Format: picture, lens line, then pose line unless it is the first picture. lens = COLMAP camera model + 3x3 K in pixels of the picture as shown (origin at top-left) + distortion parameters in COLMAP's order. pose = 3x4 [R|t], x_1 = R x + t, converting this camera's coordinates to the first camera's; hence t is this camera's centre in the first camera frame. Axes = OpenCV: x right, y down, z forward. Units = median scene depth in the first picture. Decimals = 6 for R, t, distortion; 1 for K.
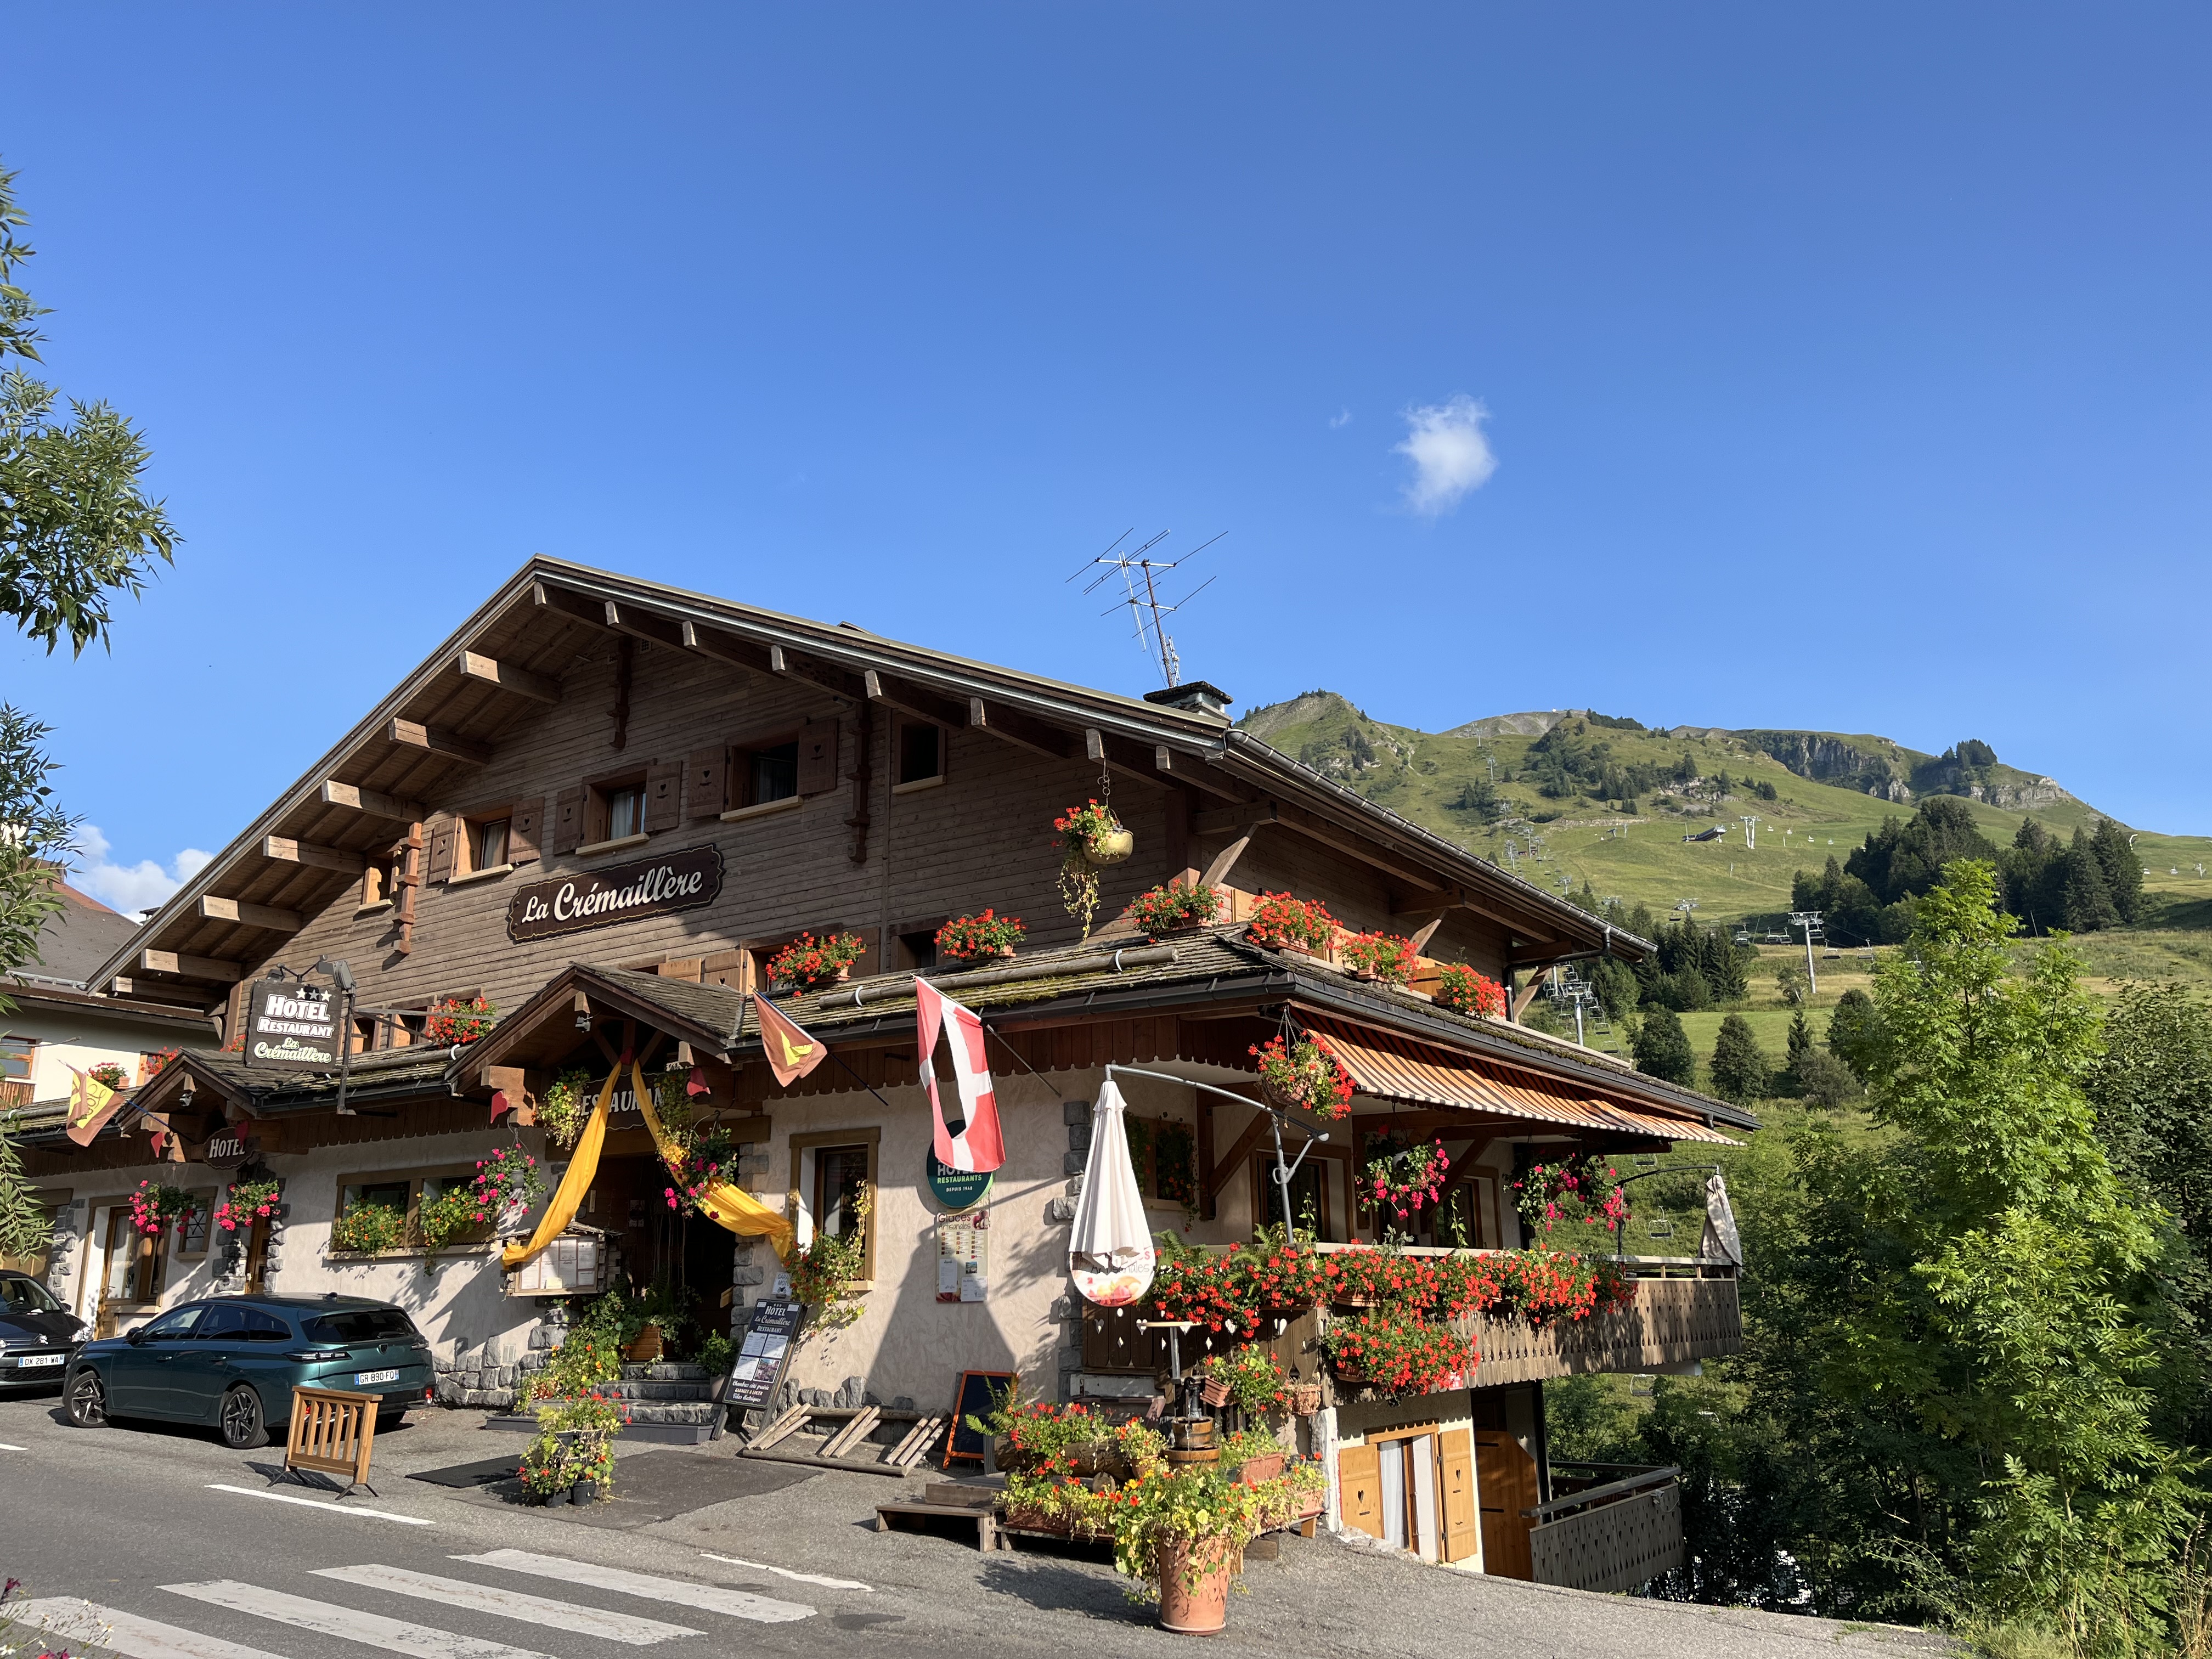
lens RADIAL K [[1631.7, 0, 1106.0], [0, 1631.7, 829.5], [0, 0, 1]] dist [0.007683, -0.009172]
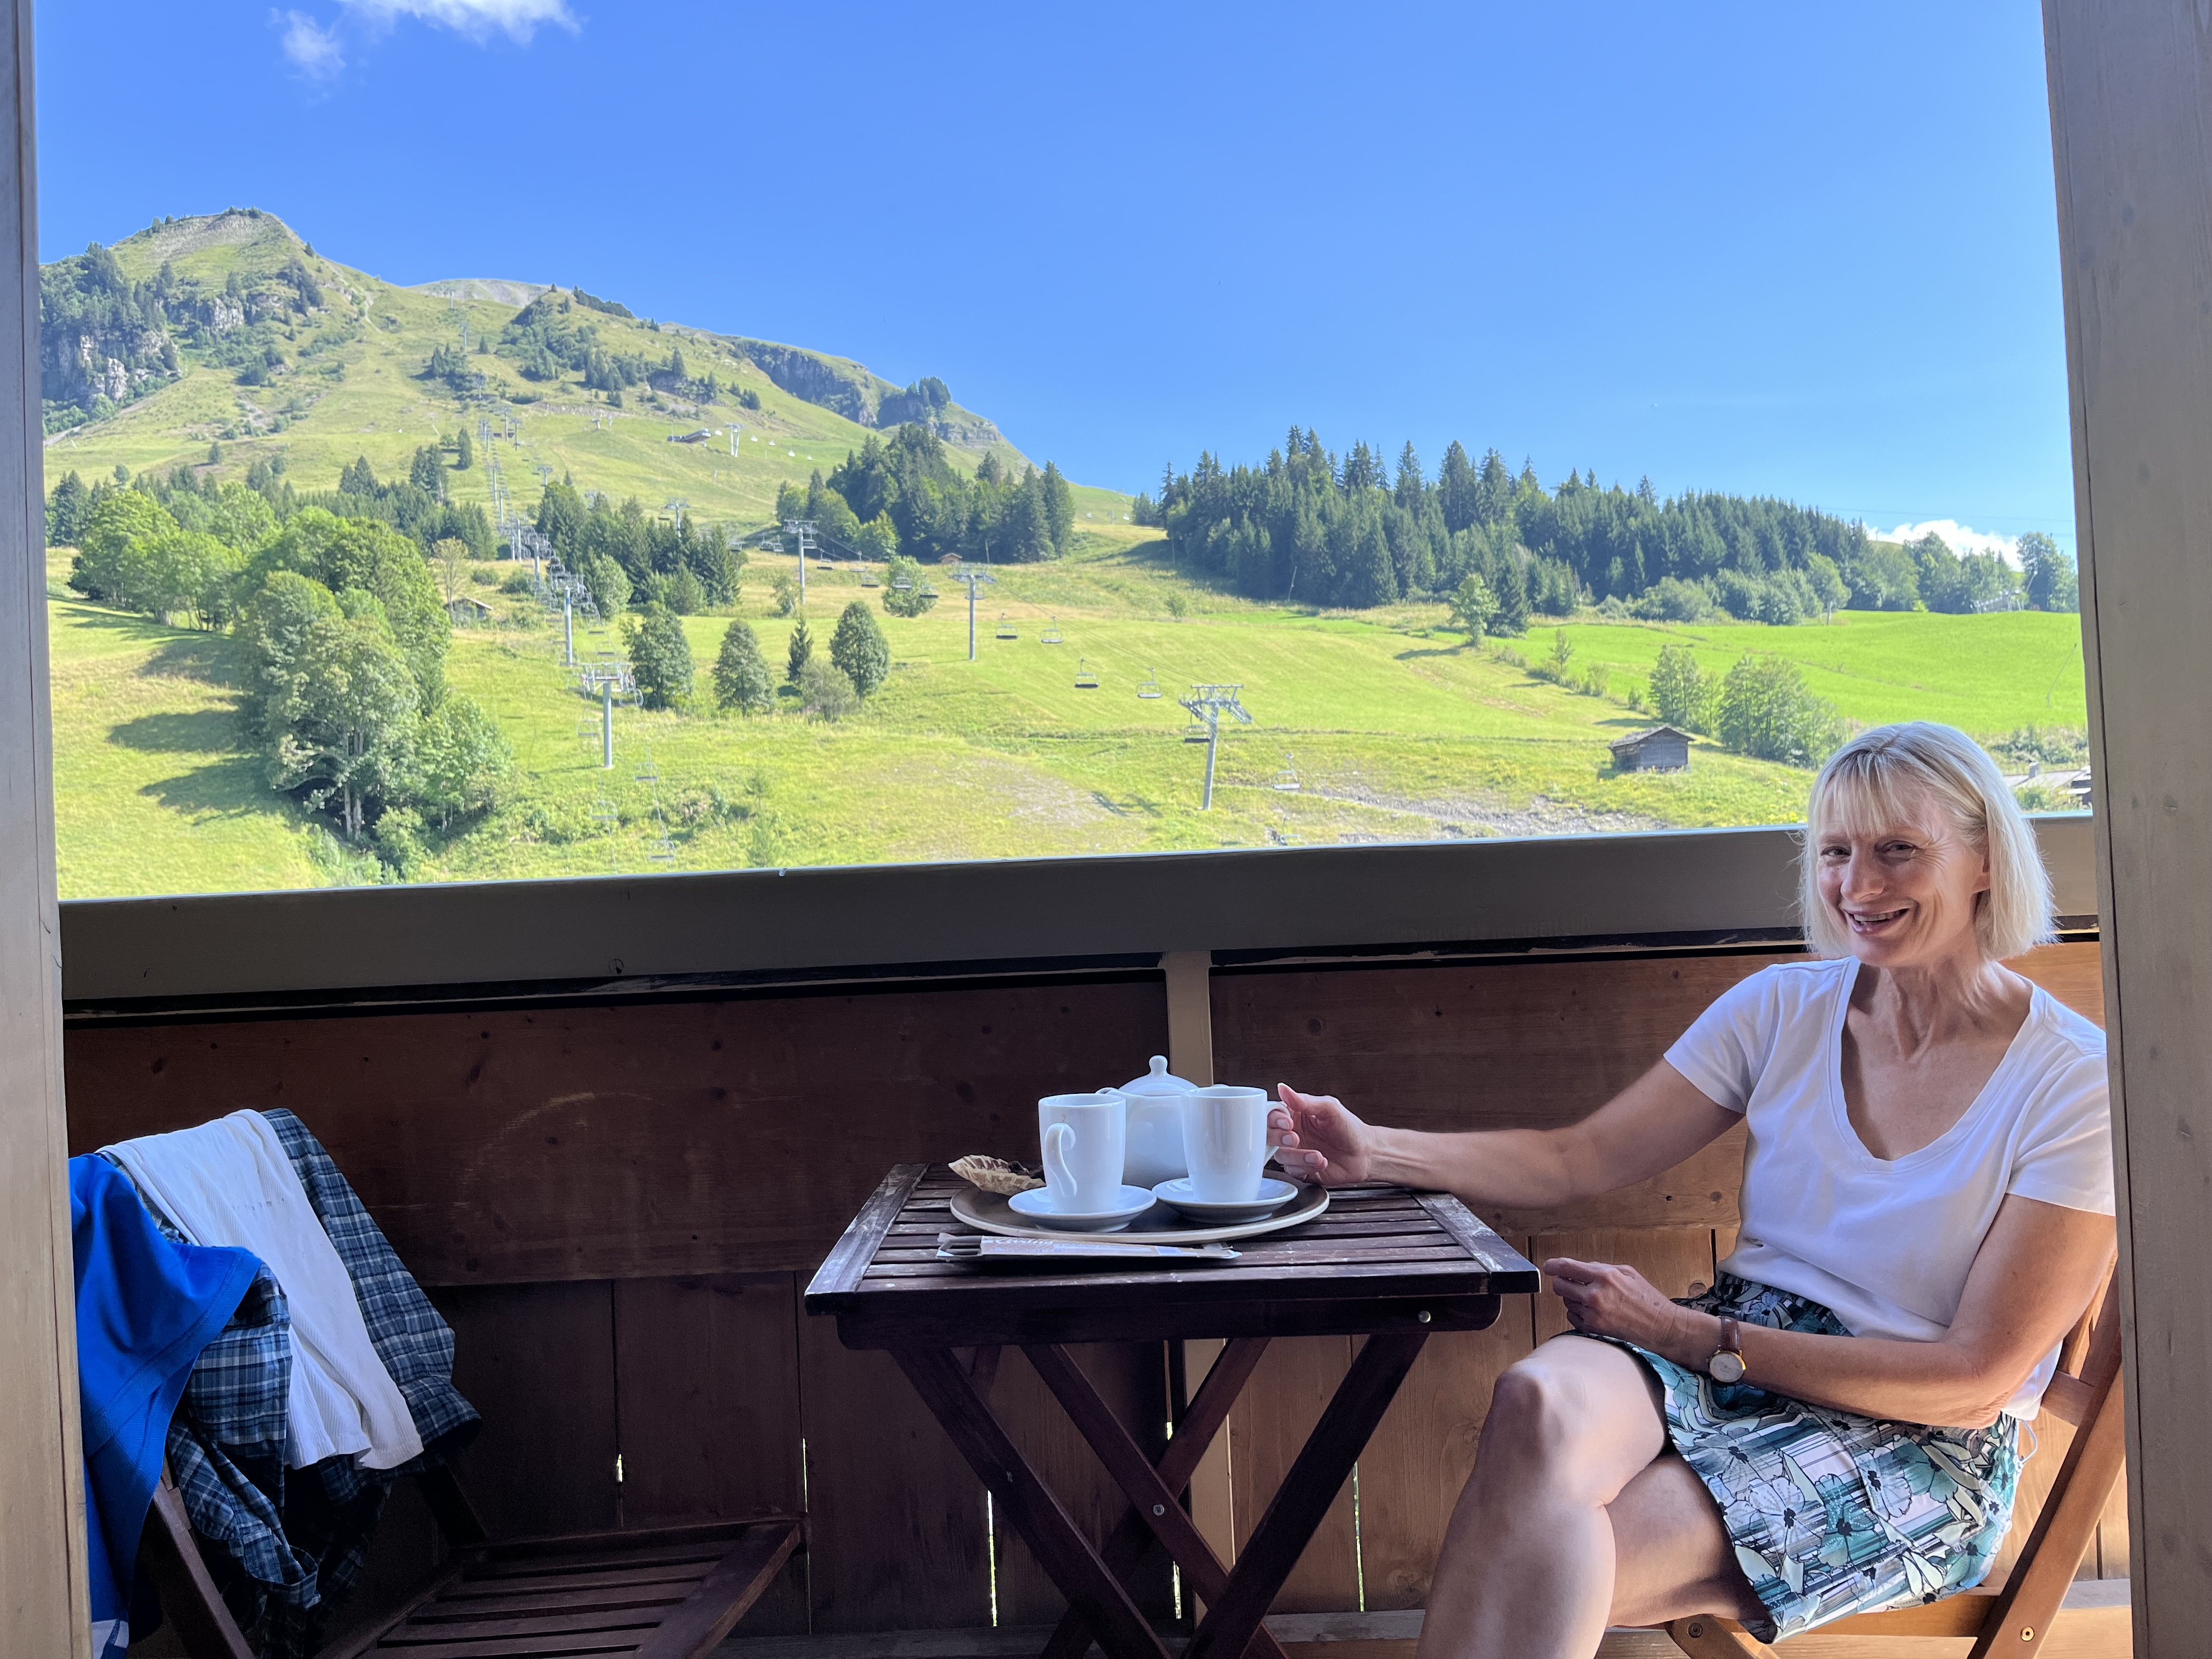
lens RADIAL K [[1631.7, 0, 1106.0], [0, 1631.7, 829.5], [0, 0, 1]] dist [0.007683, -0.009172]
pose [[0.819221, -0.021552, 0.573072, 0.142173], [-0.116906, 0.972034, 0.203676, 0.134411], [-0.561435, -0.233851, 0.793791, 1.002540]]
